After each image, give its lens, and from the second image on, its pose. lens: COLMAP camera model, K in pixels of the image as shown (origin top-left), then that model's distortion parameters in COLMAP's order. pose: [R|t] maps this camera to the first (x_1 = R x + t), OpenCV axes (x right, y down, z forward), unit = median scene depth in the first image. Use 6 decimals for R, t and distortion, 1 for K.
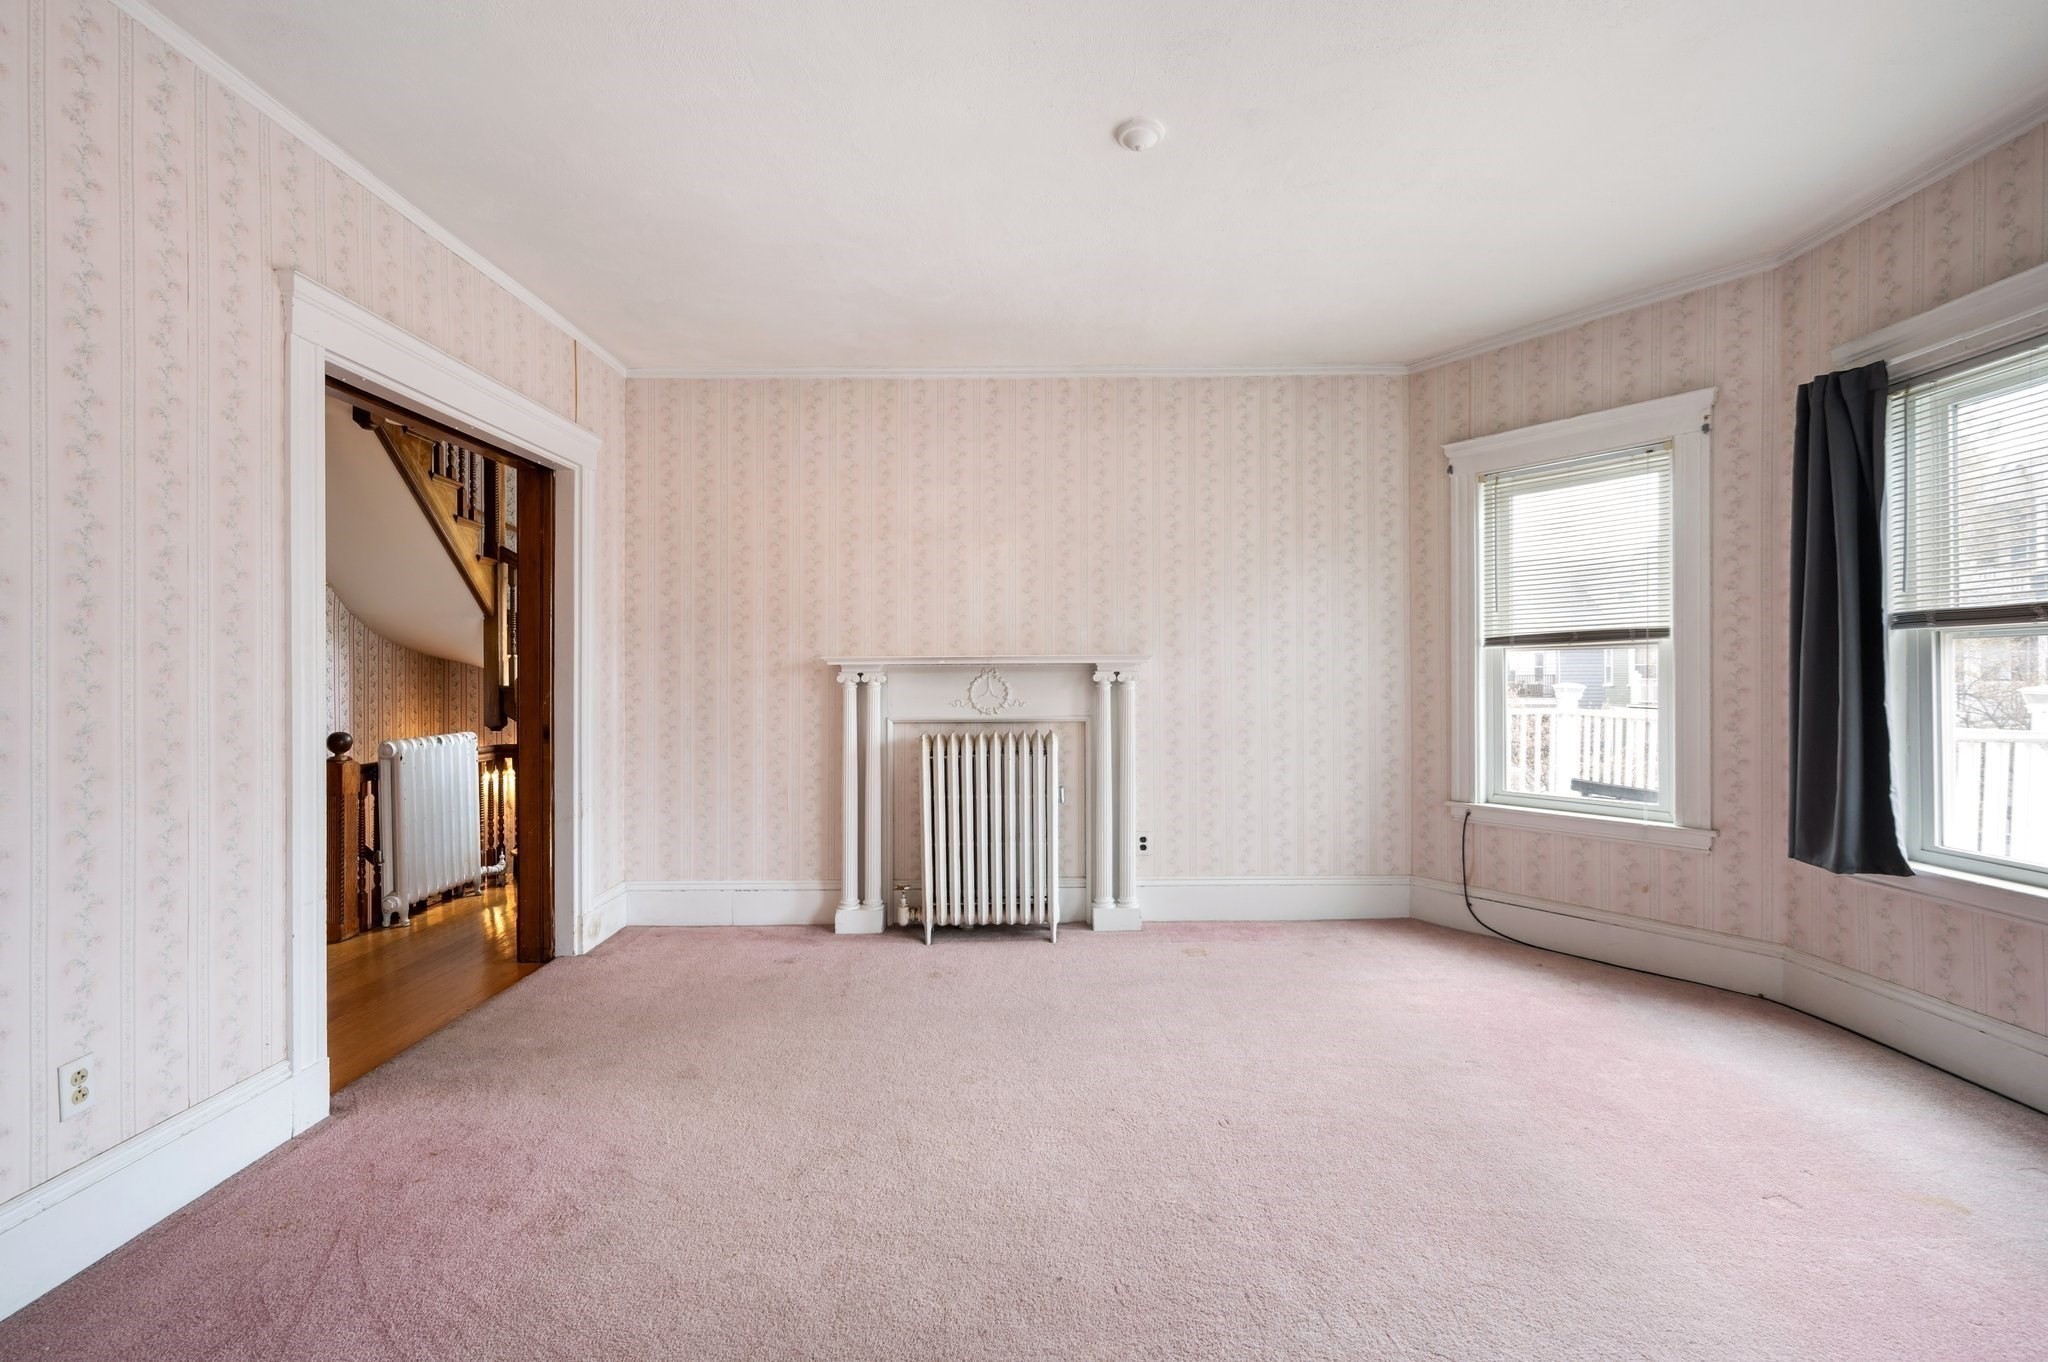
lens RADIAL K [[902.0, 0, 1015.5], [0, 902.0, 674.0], [0, 0, 1]] dist [0.002854, 0.000664]
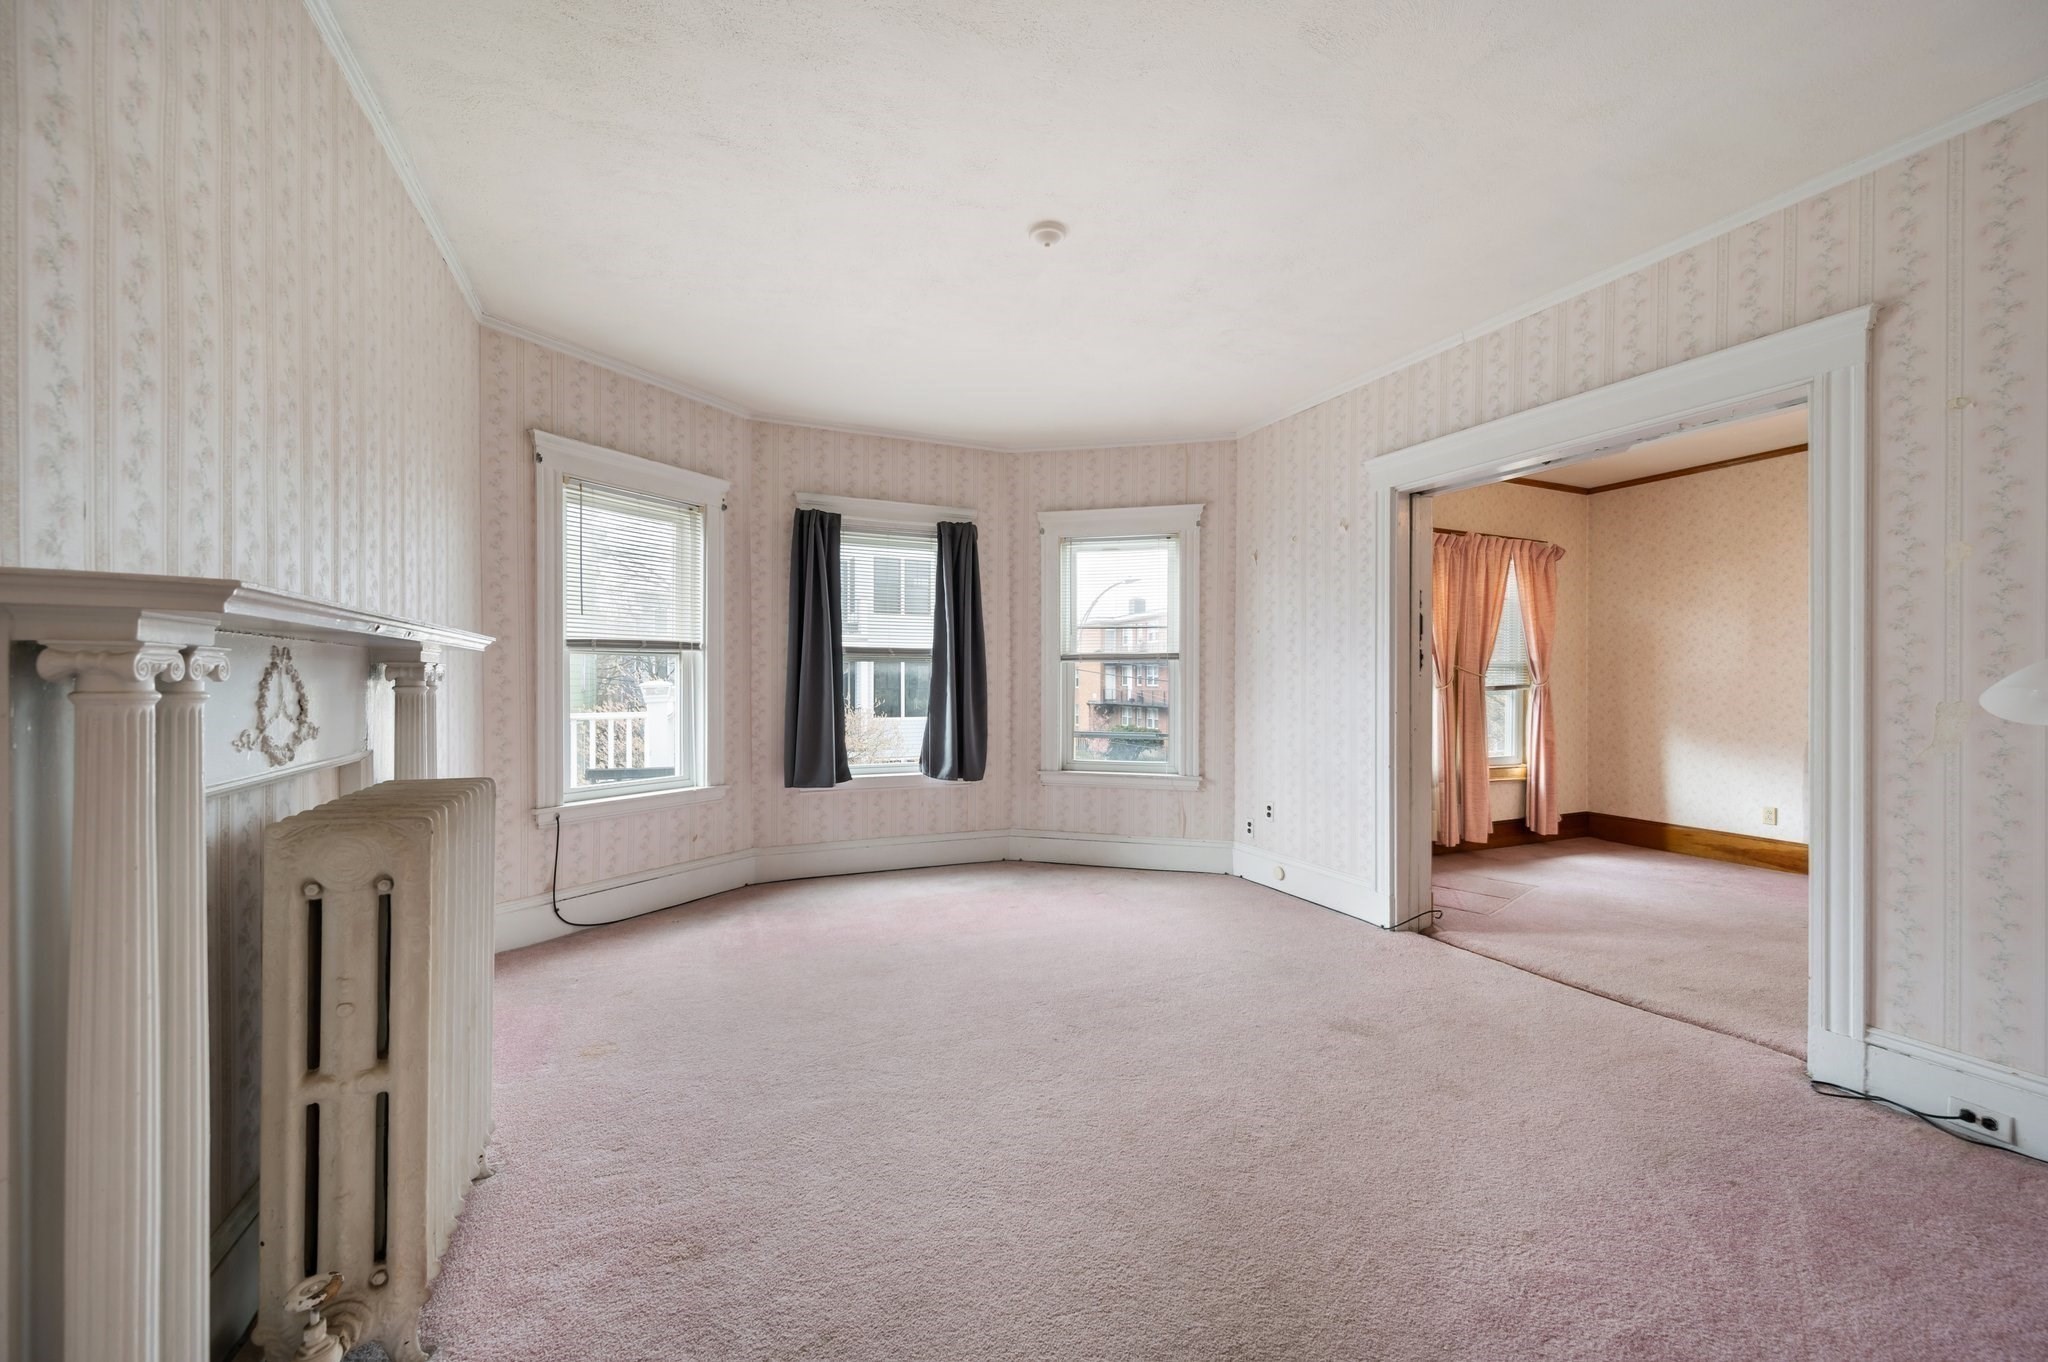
lens RADIAL K [[802.3, 0, 1028.2], [0, 802.3, 685.6], [0, 0, 1]] dist [-0.000505, -0.000063]
pose [[-0.406088, 0.003134, 0.913829, -0.623511], [-0.001303, 0.999991, -0.004009, 0.018522], [-0.913833, -0.002819, -0.406080, 1.105693]]
